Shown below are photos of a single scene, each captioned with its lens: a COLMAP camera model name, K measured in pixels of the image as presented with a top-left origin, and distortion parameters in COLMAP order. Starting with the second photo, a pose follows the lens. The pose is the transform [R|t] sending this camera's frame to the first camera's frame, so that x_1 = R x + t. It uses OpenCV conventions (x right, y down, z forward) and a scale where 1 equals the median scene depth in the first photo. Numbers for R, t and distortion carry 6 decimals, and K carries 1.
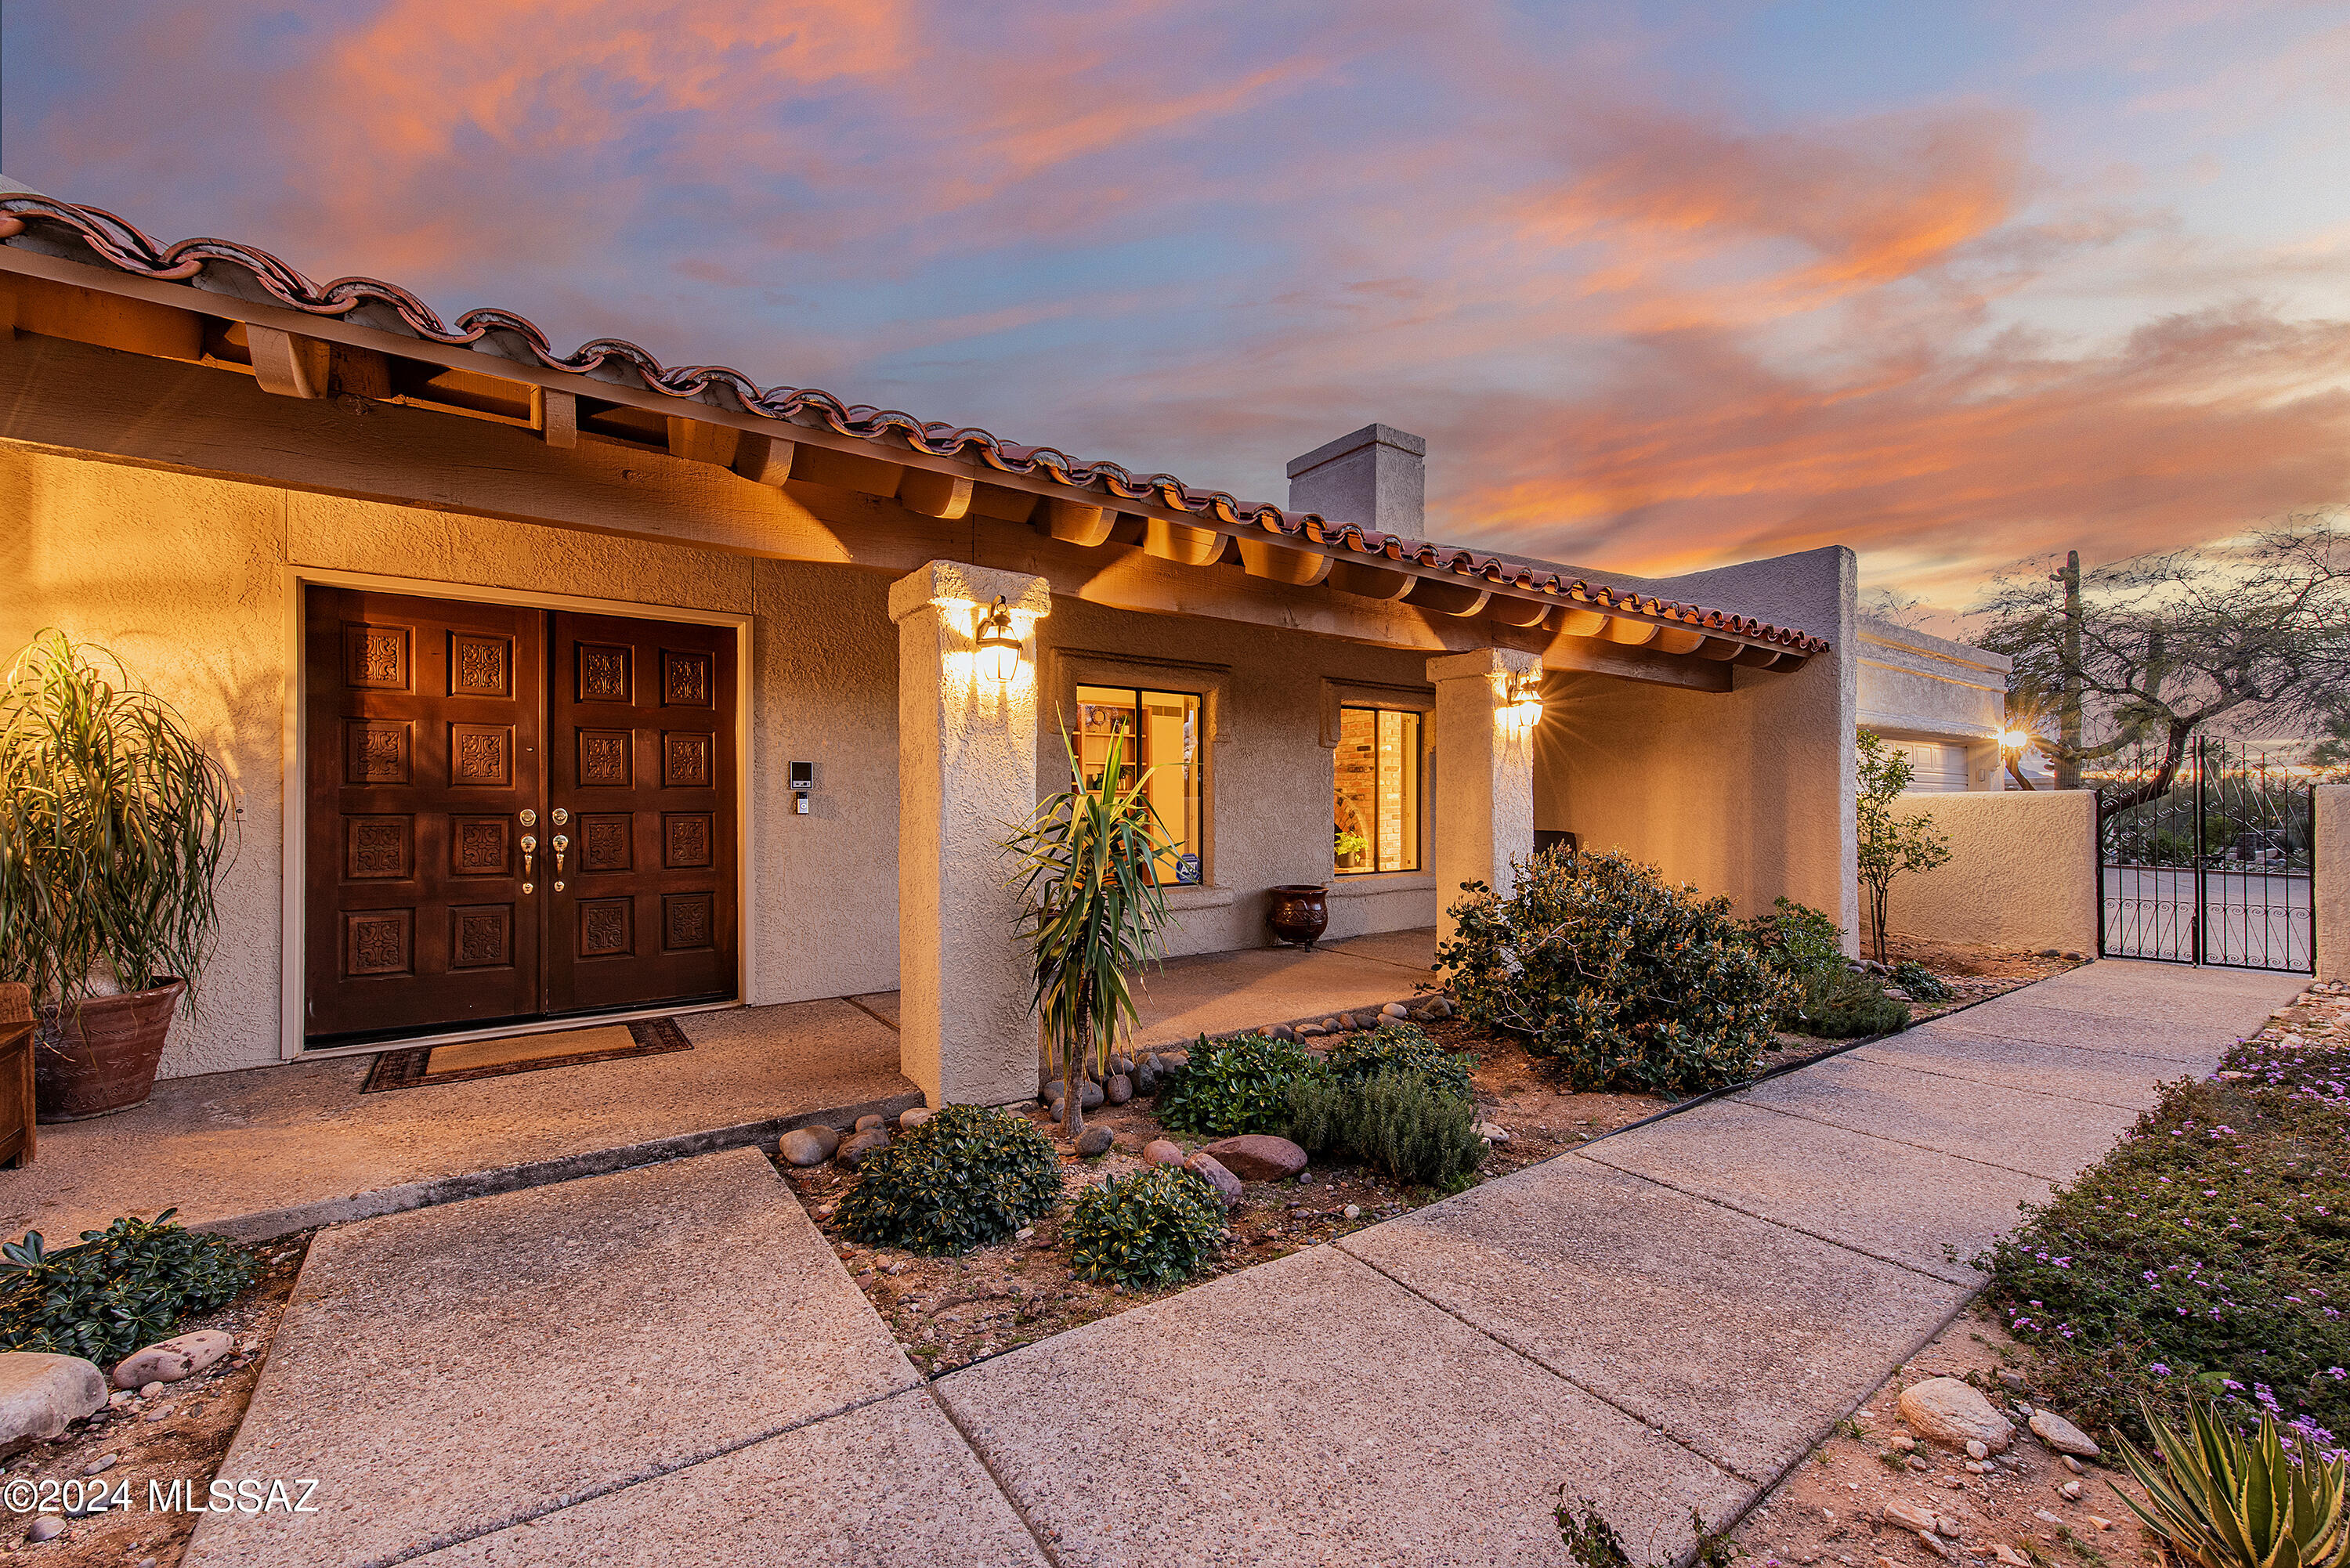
lens RADIAL K [[912.9, 0, 1184.3], [0, 912.9, 817.2], [0, 0, 1]] dist [0.002243, 0.000112]
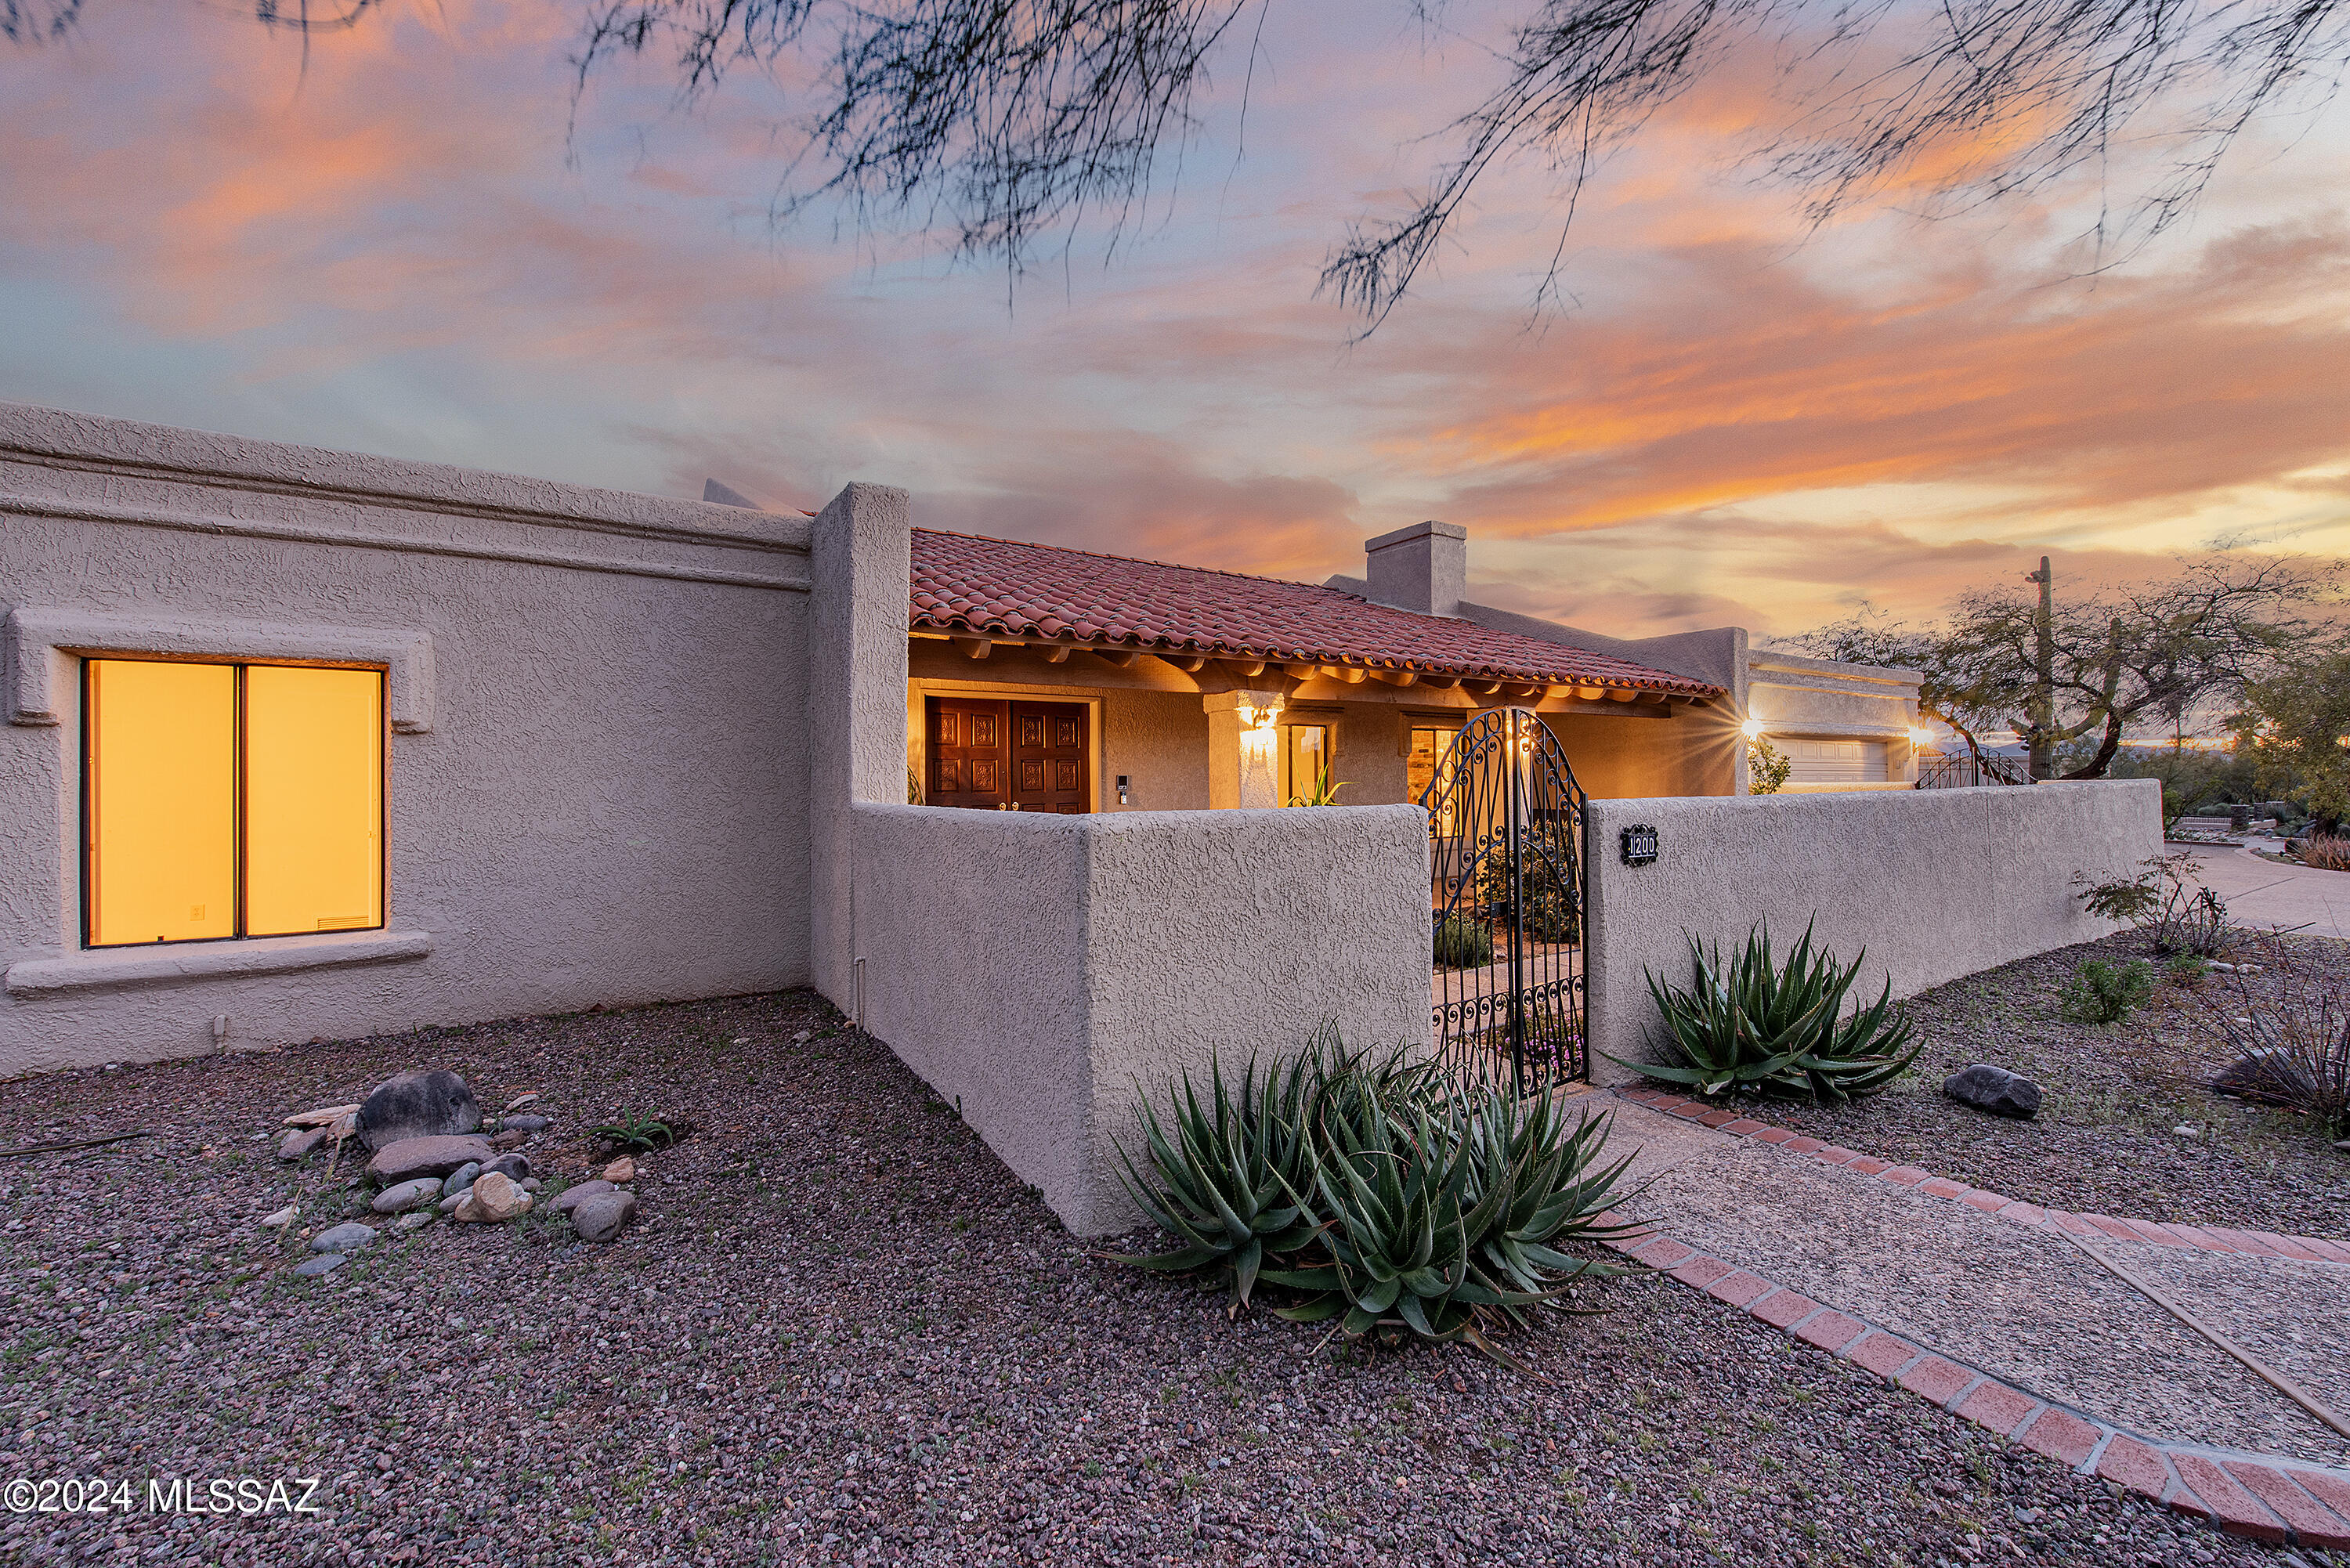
lens RADIAL K [[938.3, 0, 1175.0], [0, 938.3, 784.0], [0, 0, 1]] dist [0.001208, -0.000005]
pose [[0.998804, -0.004645, -0.048665, -0.221211], [0.004399, 0.999977, -0.005154, -0.032748], [0.048688, 0.004934, 0.998802, -0.881520]]
